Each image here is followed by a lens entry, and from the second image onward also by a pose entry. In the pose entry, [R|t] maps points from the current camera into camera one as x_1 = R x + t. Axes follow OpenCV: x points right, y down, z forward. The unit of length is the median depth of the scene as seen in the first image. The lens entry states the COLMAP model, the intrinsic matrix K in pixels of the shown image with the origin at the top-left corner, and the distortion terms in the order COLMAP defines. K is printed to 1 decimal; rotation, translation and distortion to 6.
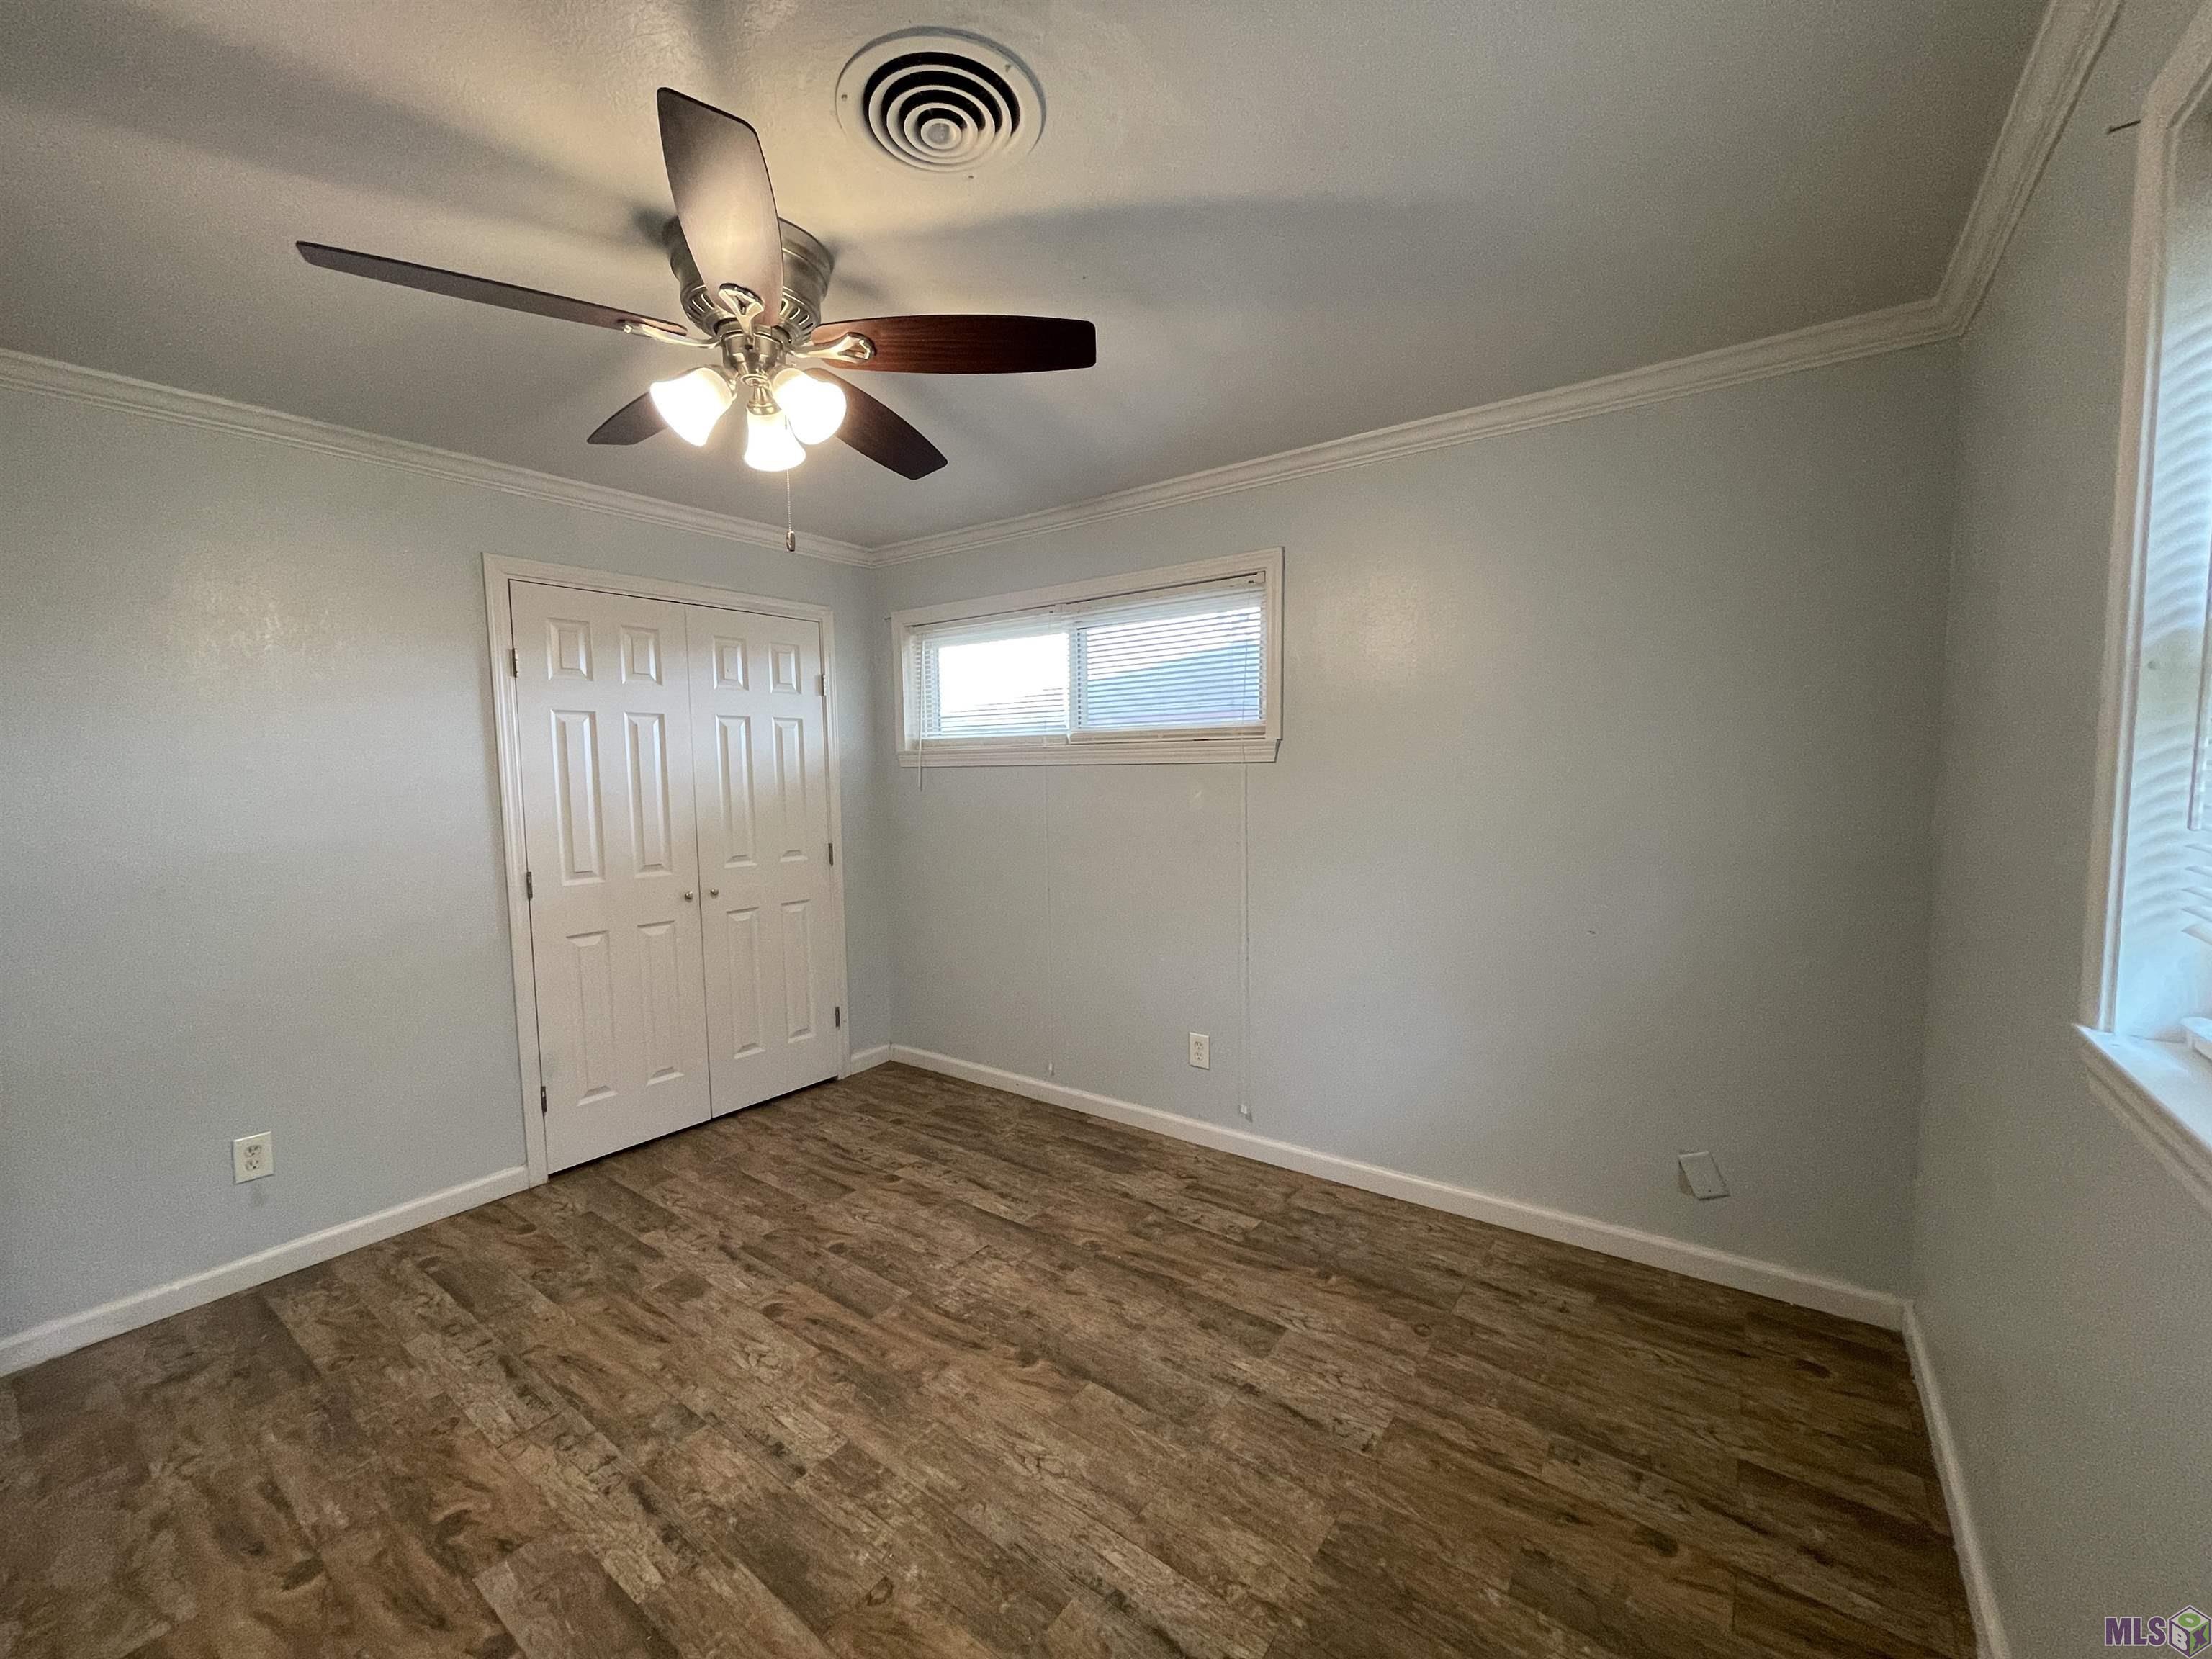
lens RADIAL K [[889.6, 0, 1096.4], [0, 889.6, 831.3], [0, 0, 1]] dist [-0.007336, 0.005671]
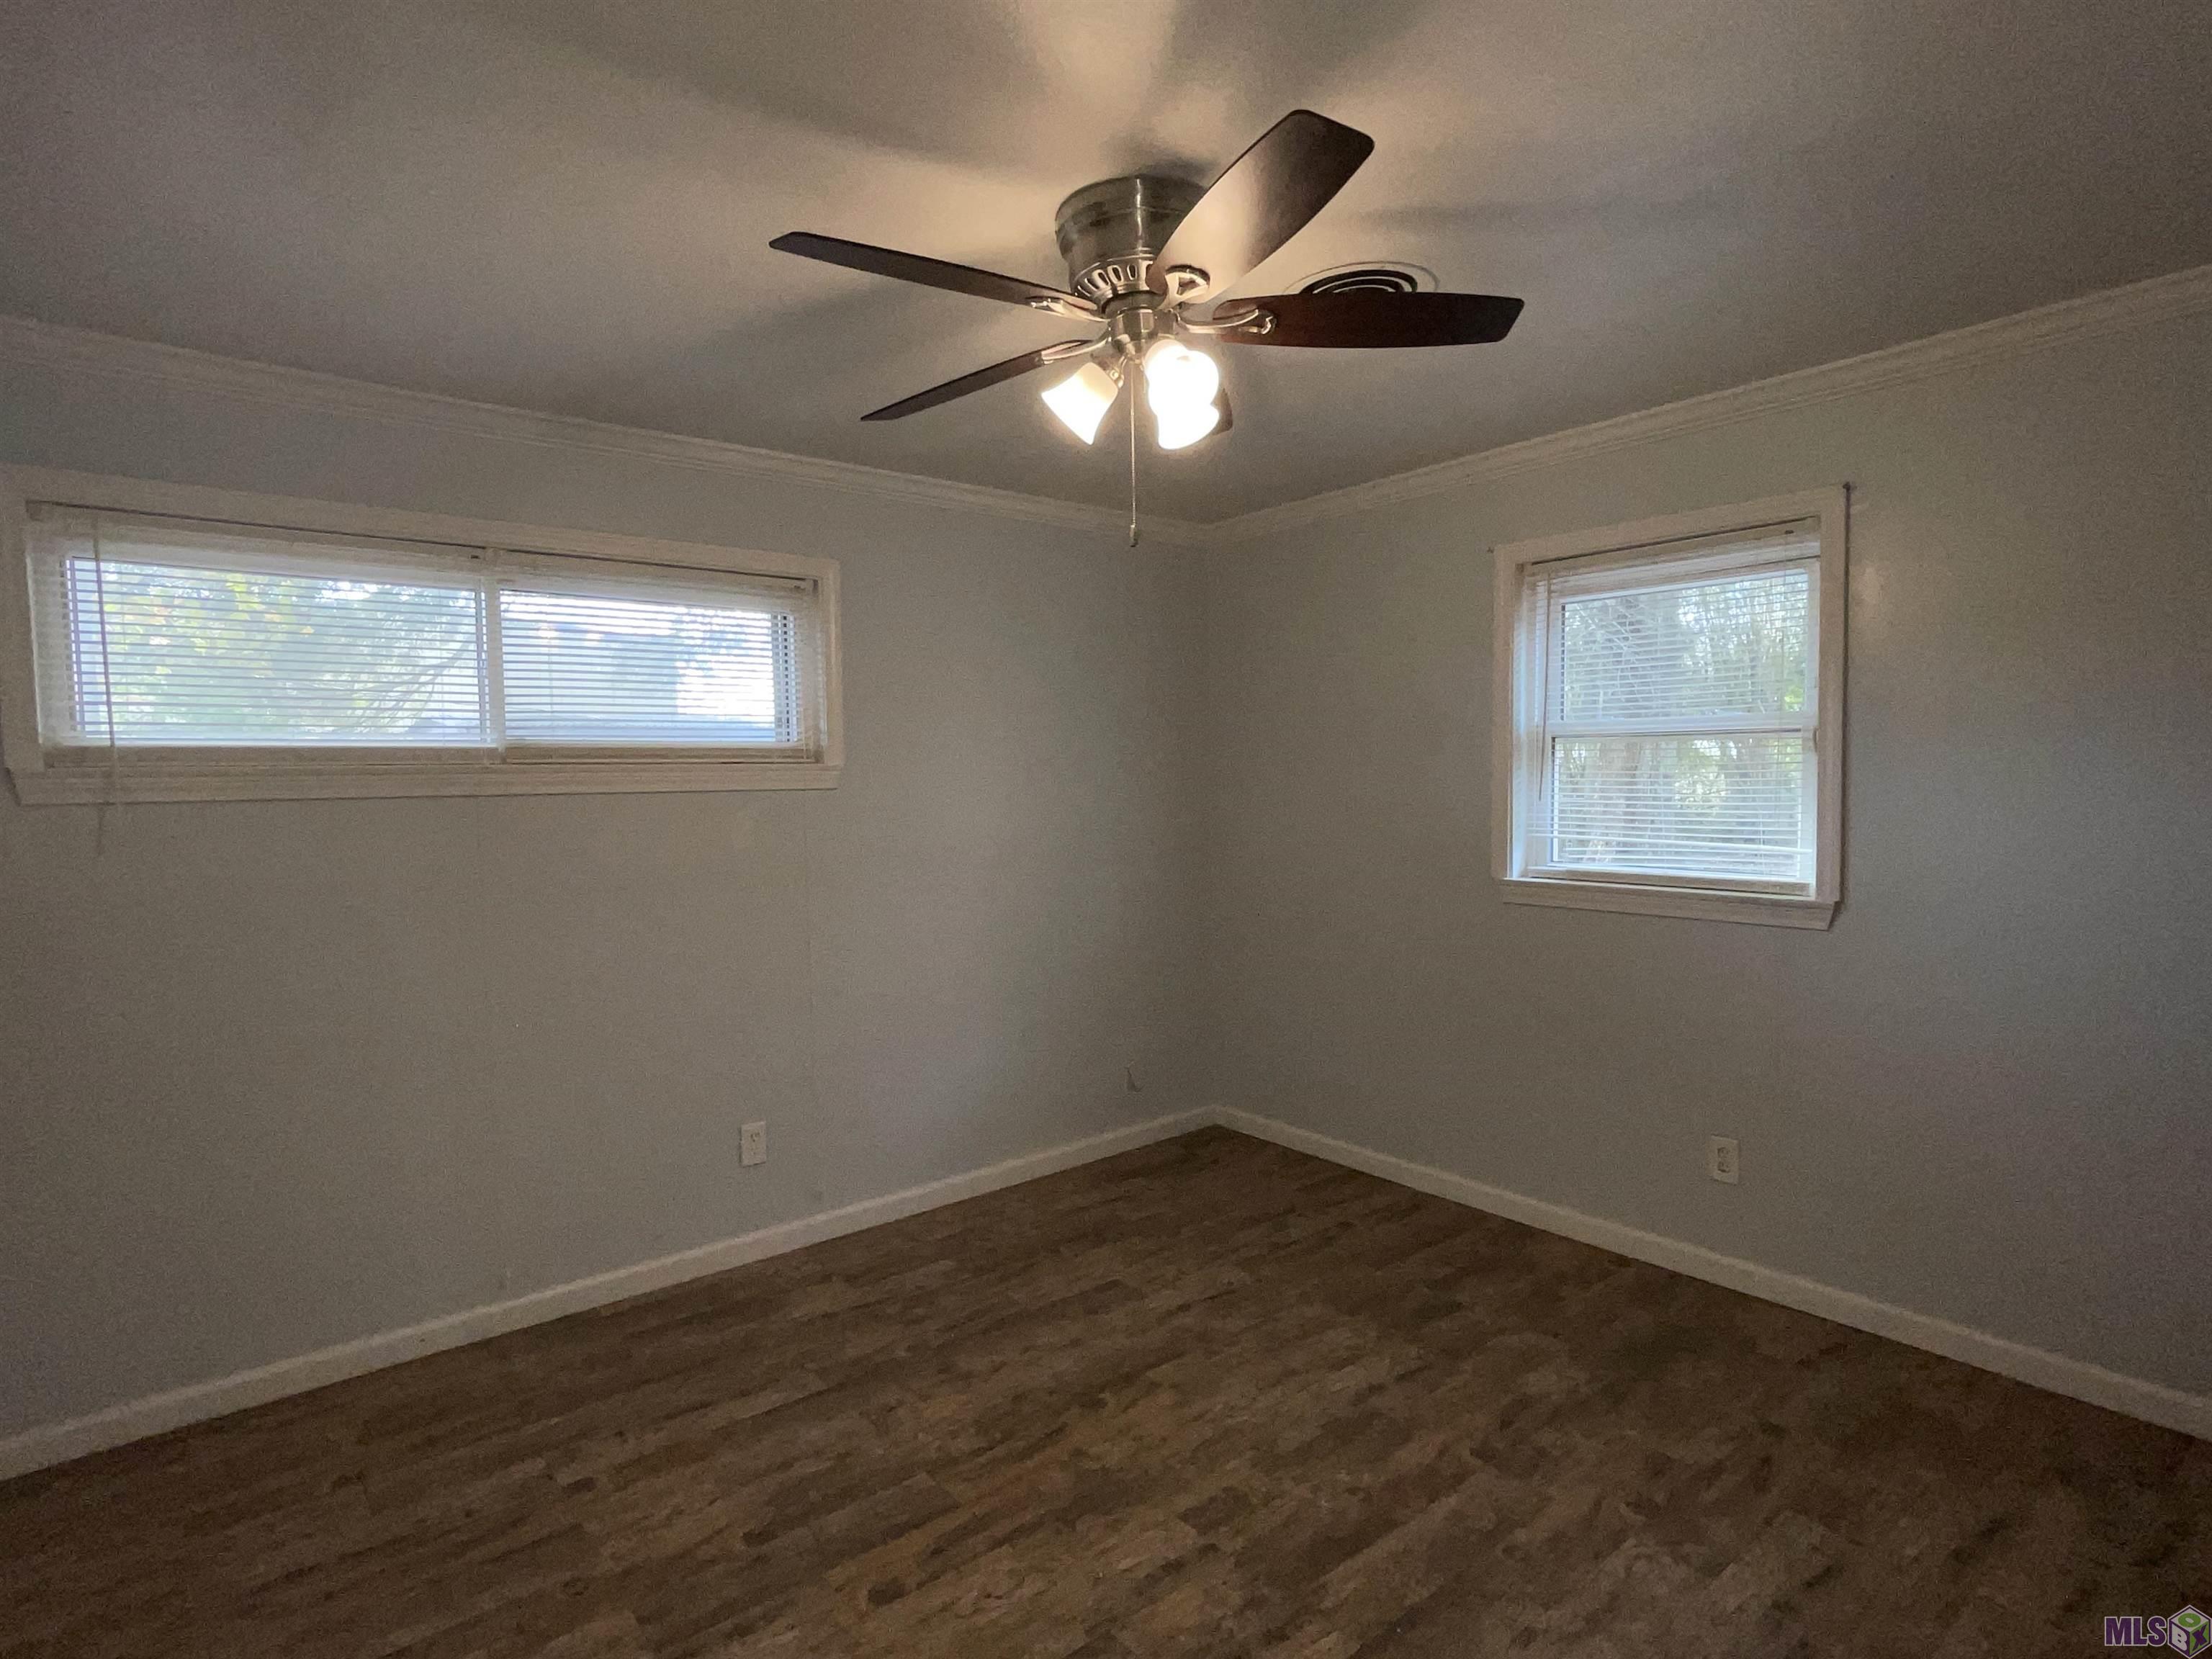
lens RADIAL K [[1147.4, 0, 1088.3], [0, 1147.4, 836.7], [0, 0, 1]] dist [-0.011173, 0.011289]
pose [[0.256429, -0.038527, 0.965795, -1.153677], [0.086811, 0.996085, 0.016686, -0.034100], [-0.962657, 0.079563, 0.258769, 0.587235]]
